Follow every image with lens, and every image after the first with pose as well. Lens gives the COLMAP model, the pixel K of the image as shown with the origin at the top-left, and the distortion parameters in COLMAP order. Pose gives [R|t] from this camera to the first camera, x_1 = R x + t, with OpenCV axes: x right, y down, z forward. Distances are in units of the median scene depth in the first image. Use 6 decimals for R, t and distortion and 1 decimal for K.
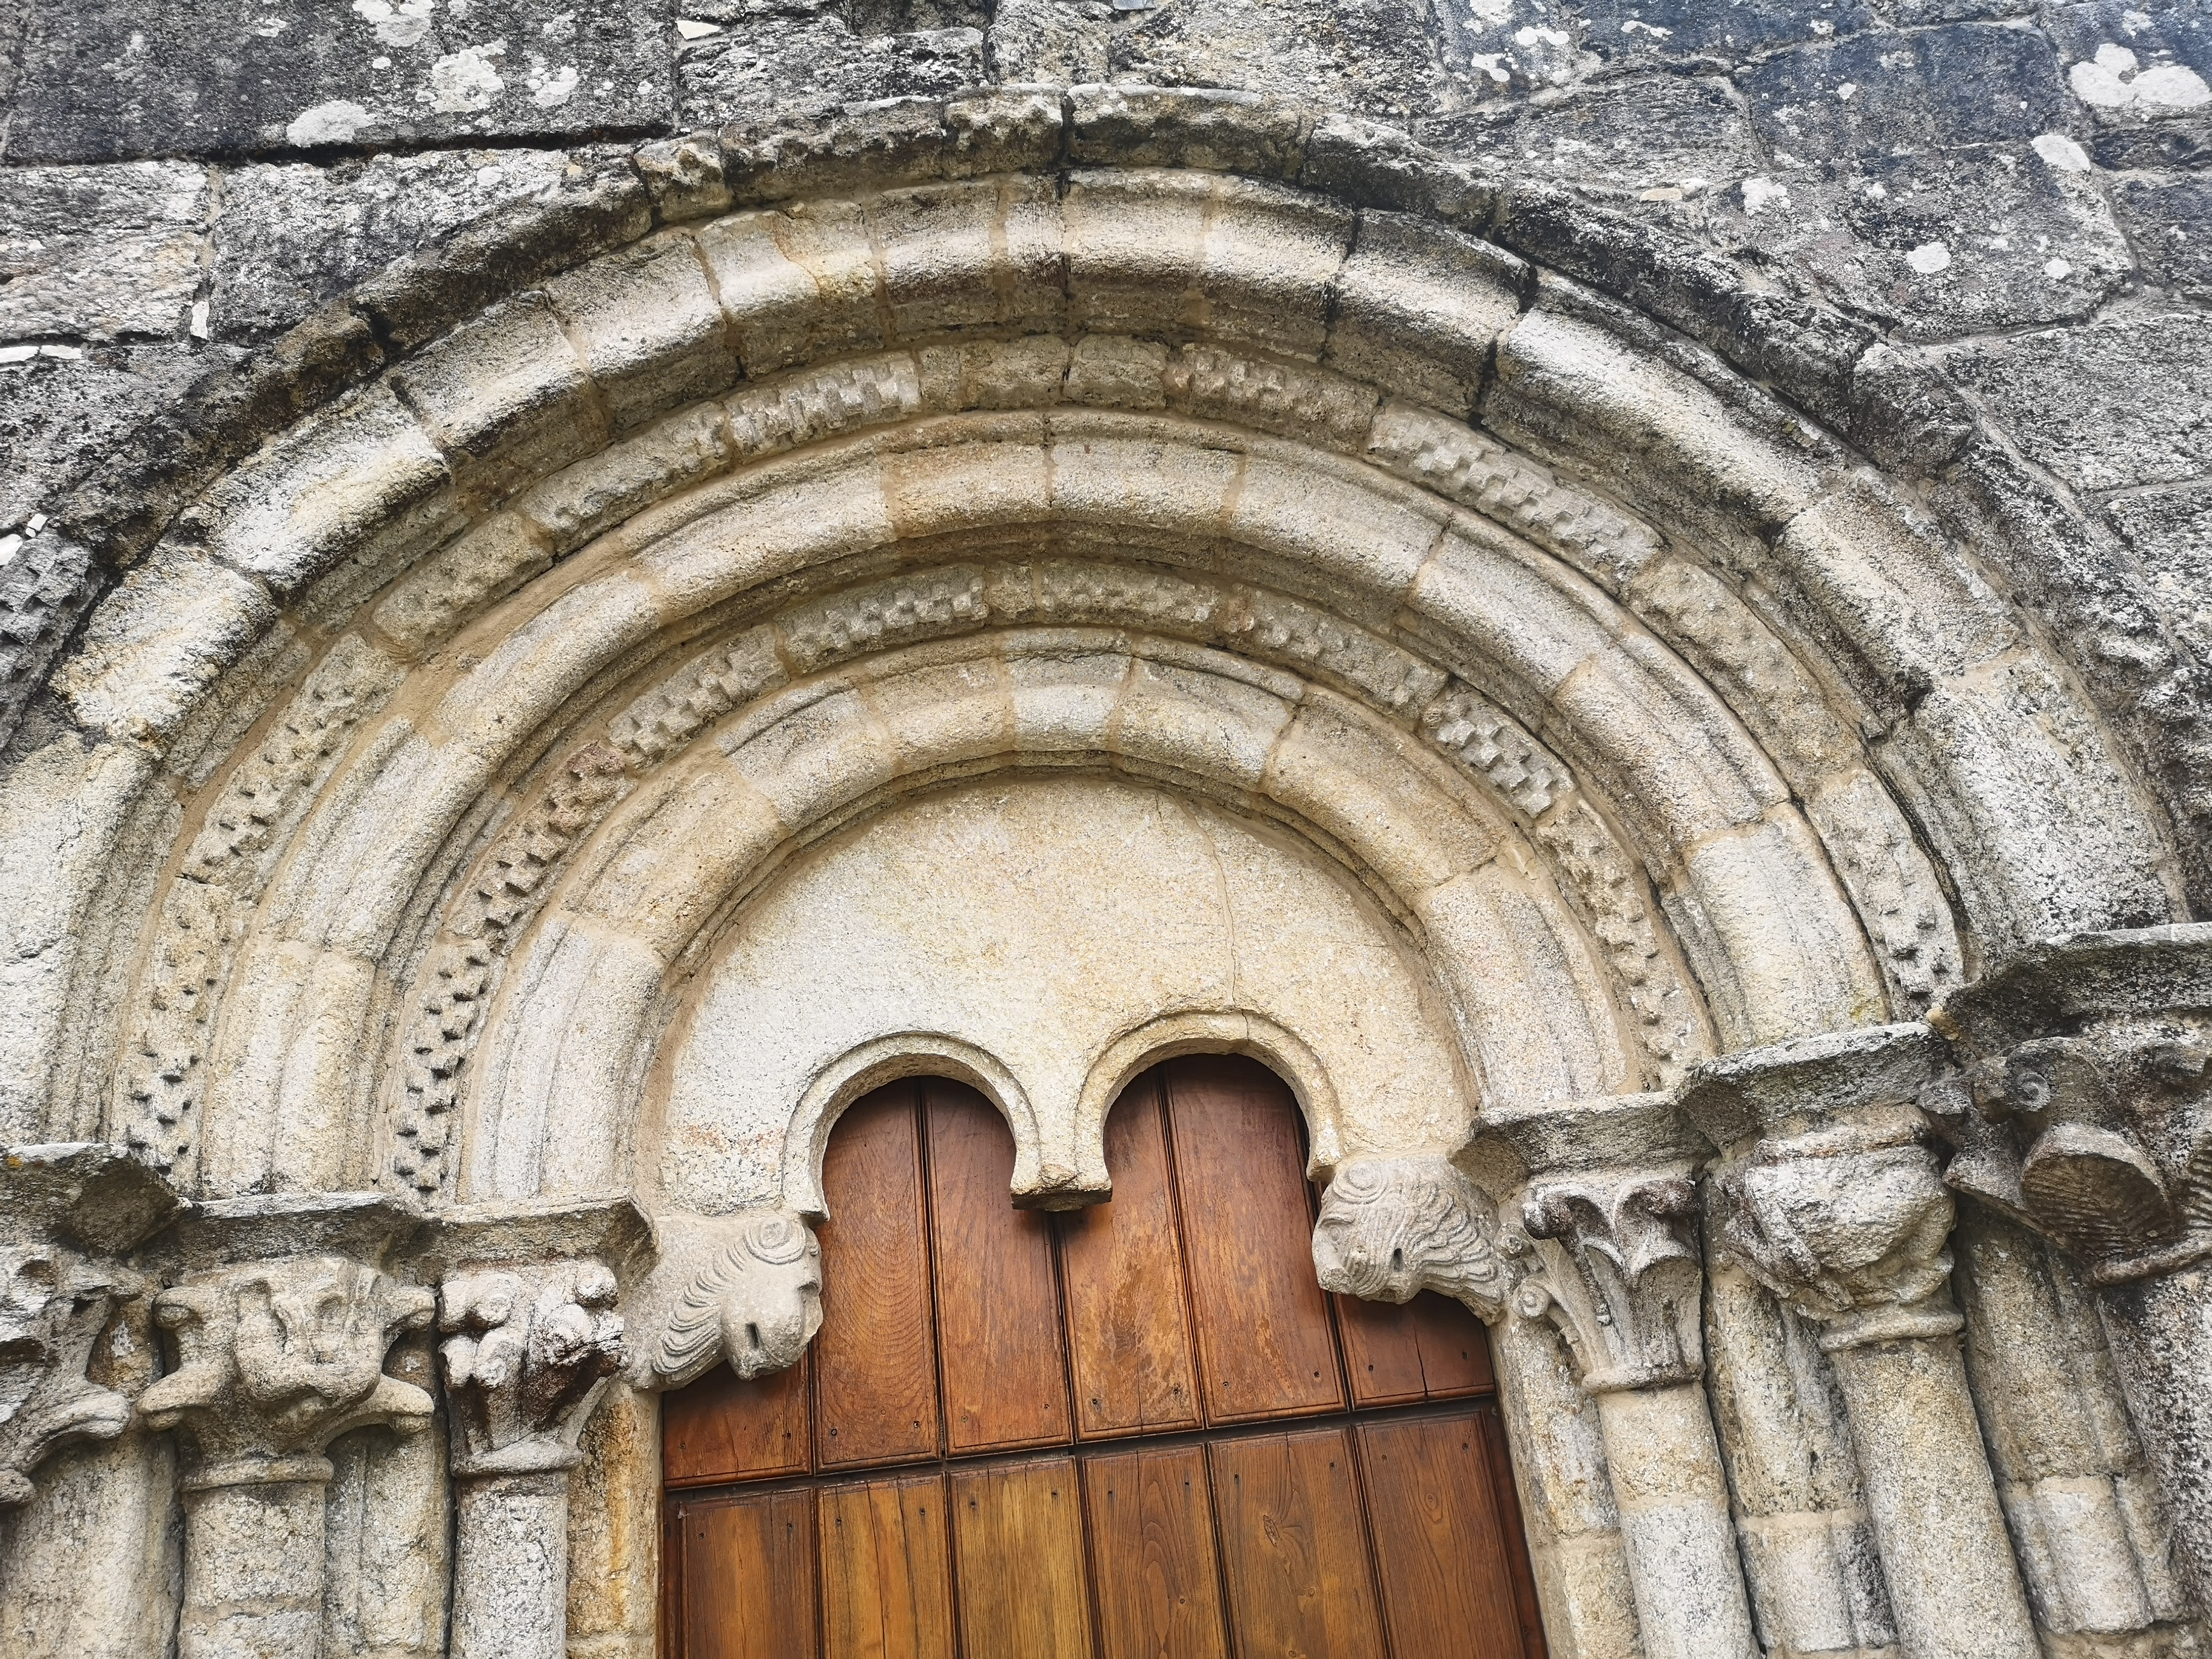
lens RADIAL K [[1760.6, 0, 1107.1], [0, 1760.6, 804.4], [0, 0, 1]] dist [0.034472, -0.061381]
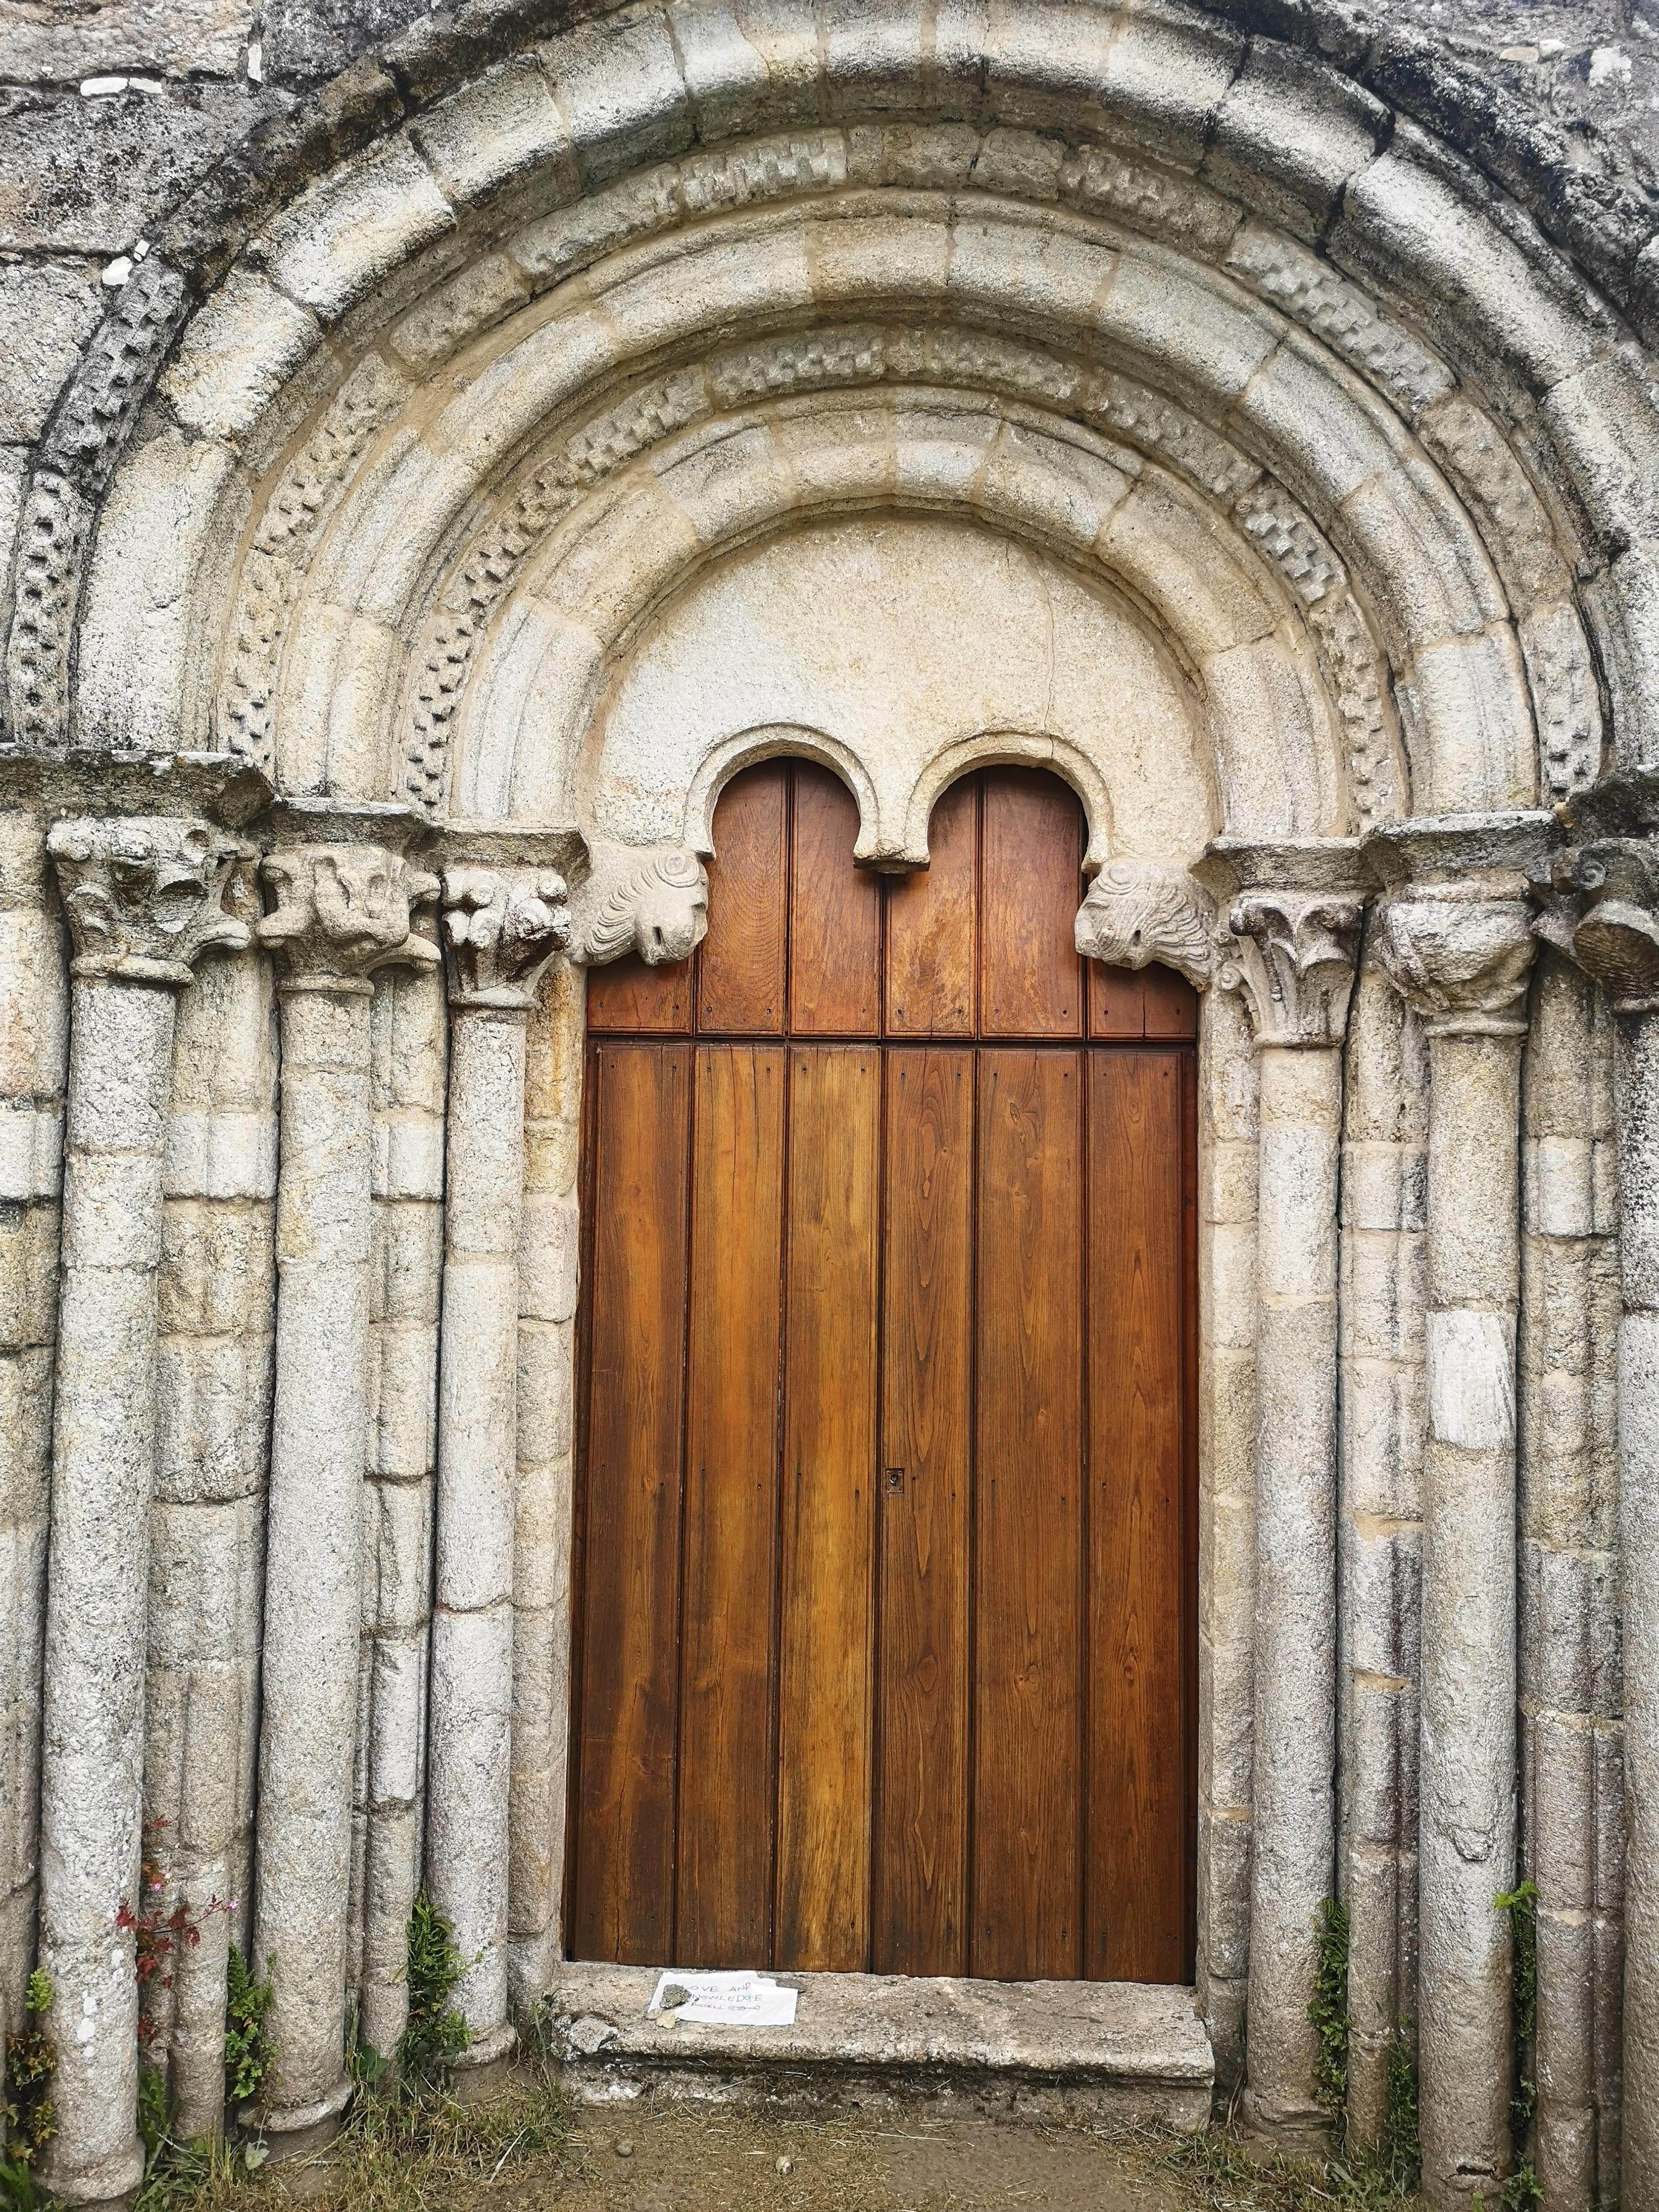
lens RADIAL K [[1760.6, 0, 835.7], [0, 1760.6, 1078.8], [0, 0, 1]] dist [0.034472, -0.061381]
pose [[0.991465, 0.121924, -0.046181, 0.013903], [-0.098206, 0.931376, 0.350562, -0.089094], [0.085754, -0.343034, 0.935400, -0.307705]]
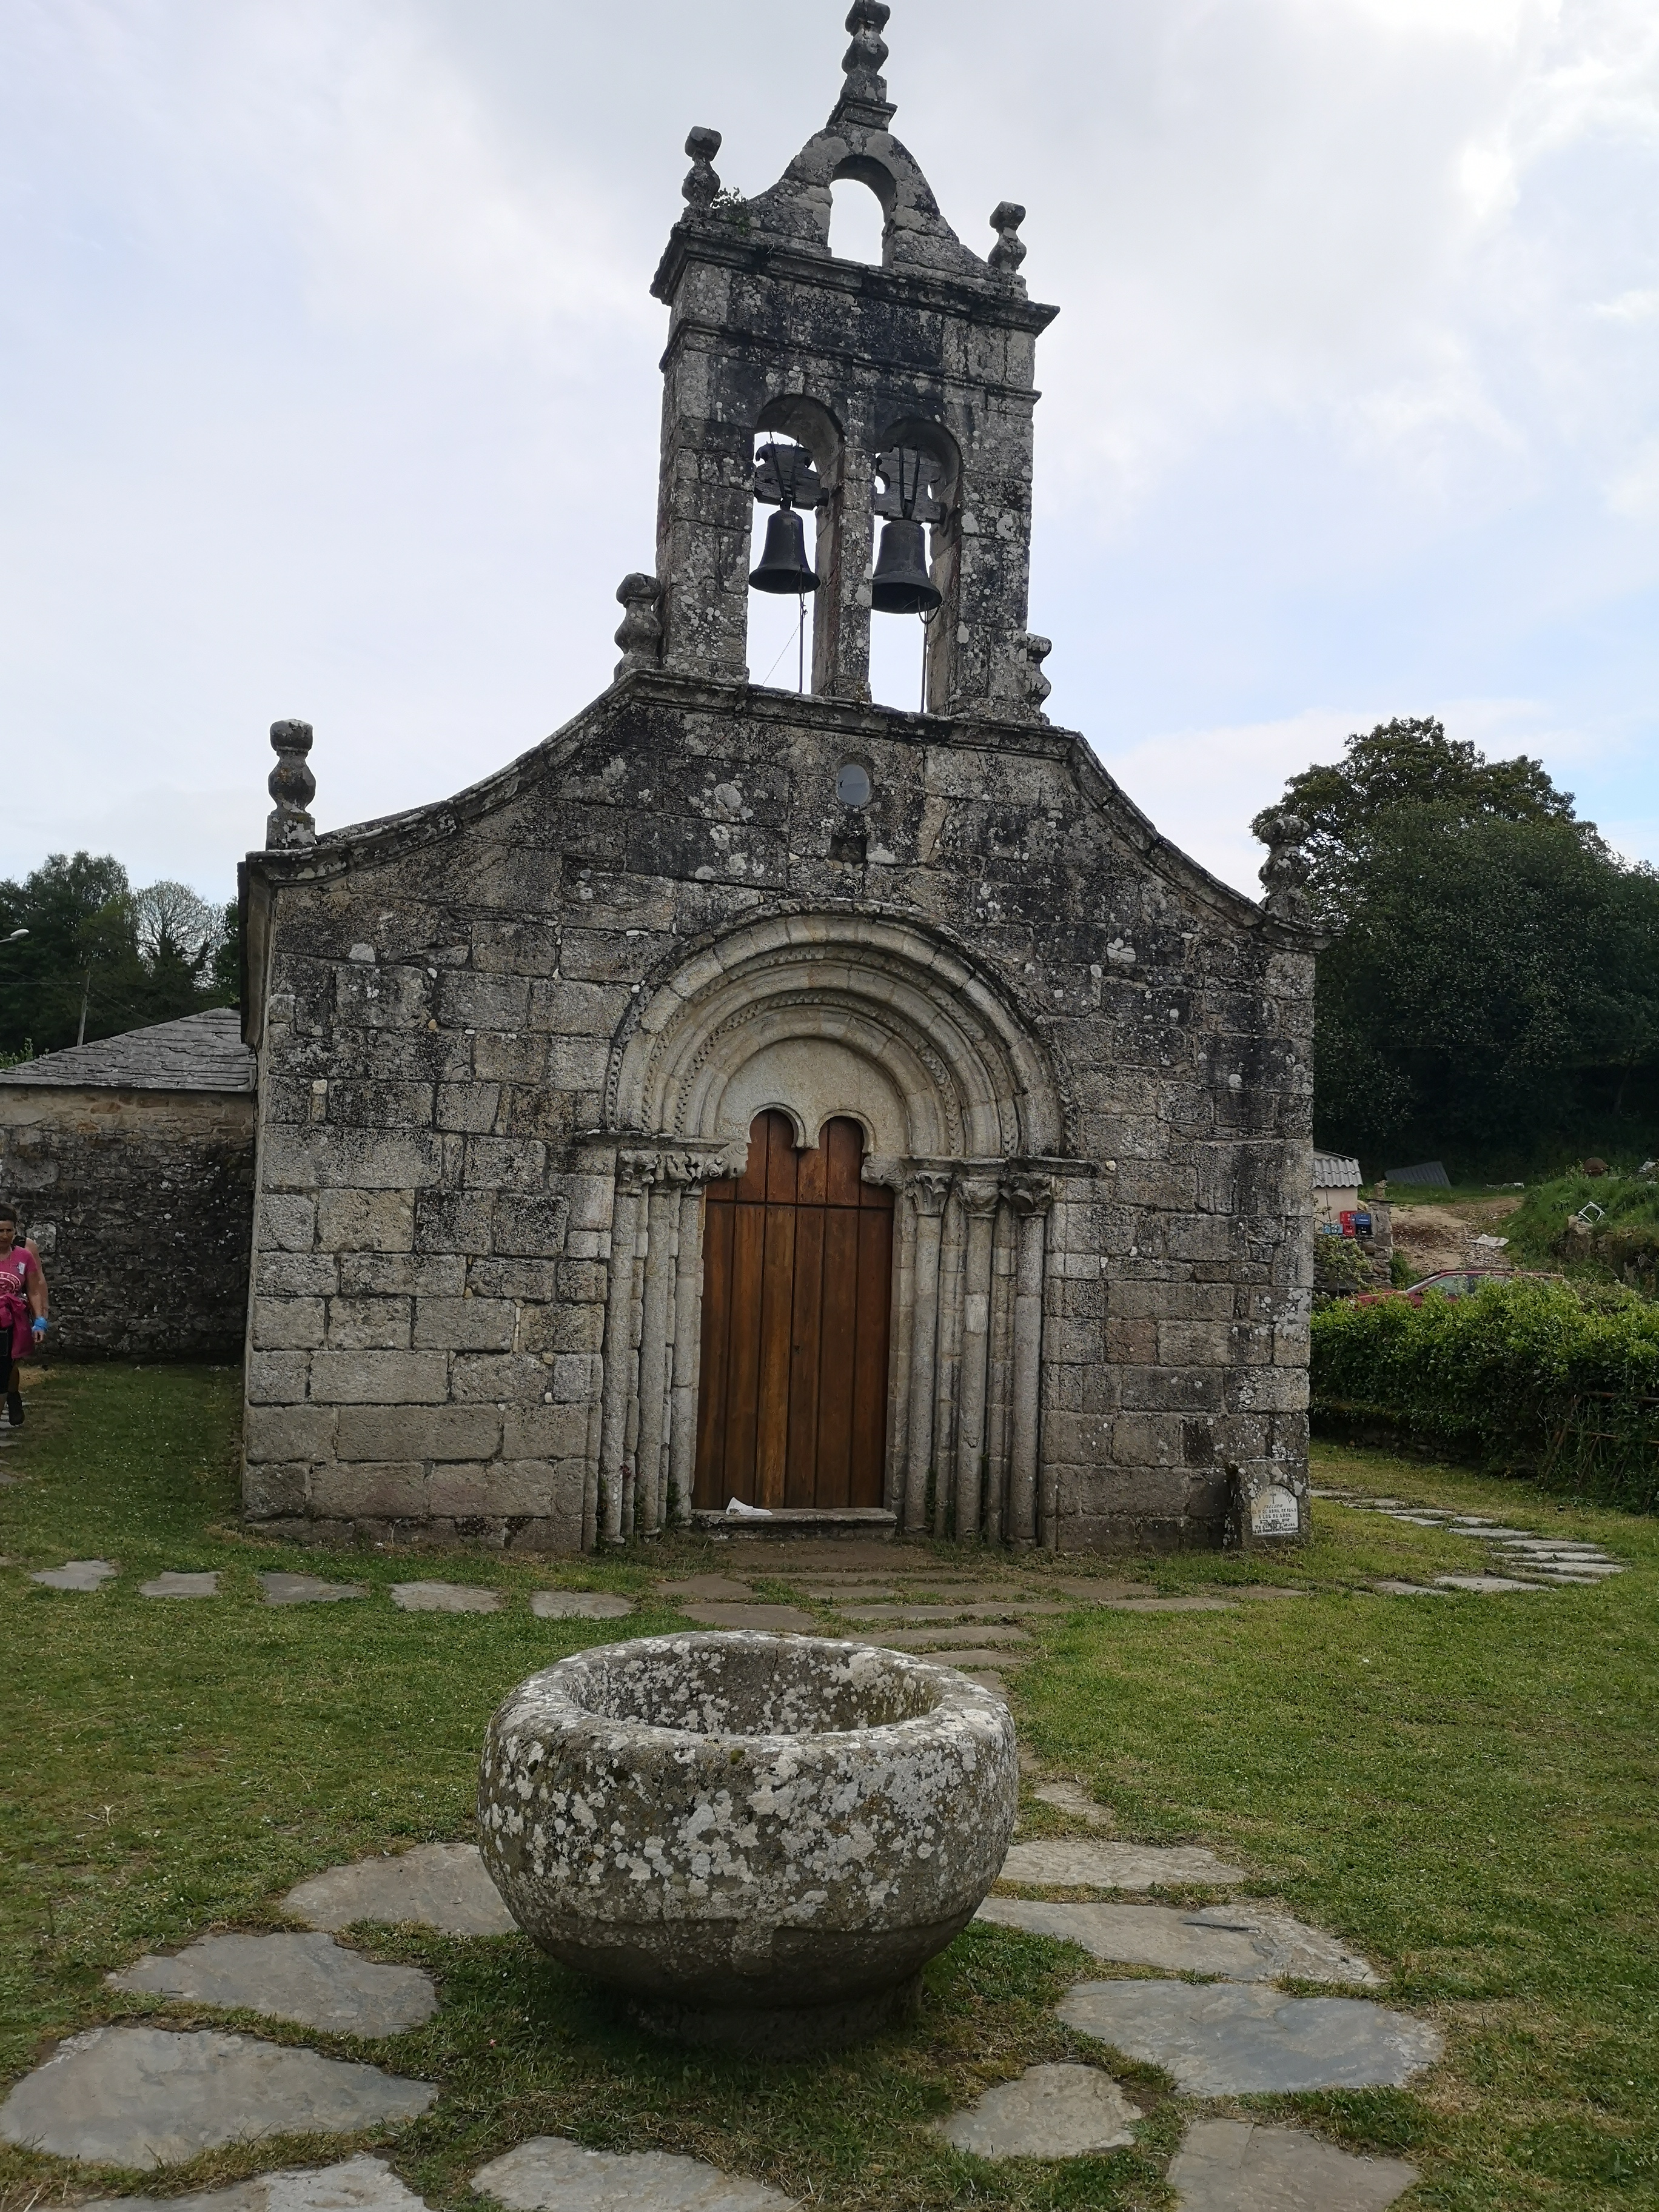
lens RADIAL K [[1717.0, 0, 825.0], [0, 1717.0, 1041.8], [0, 0, 1]] dist [0.107312, -0.255241]
pose [[0.943440, 0.179057, 0.279033, -1.214819], [-0.255402, 0.929150, 0.267302, -1.152867], [-0.211401, -0.323449, 0.922329, -2.767734]]
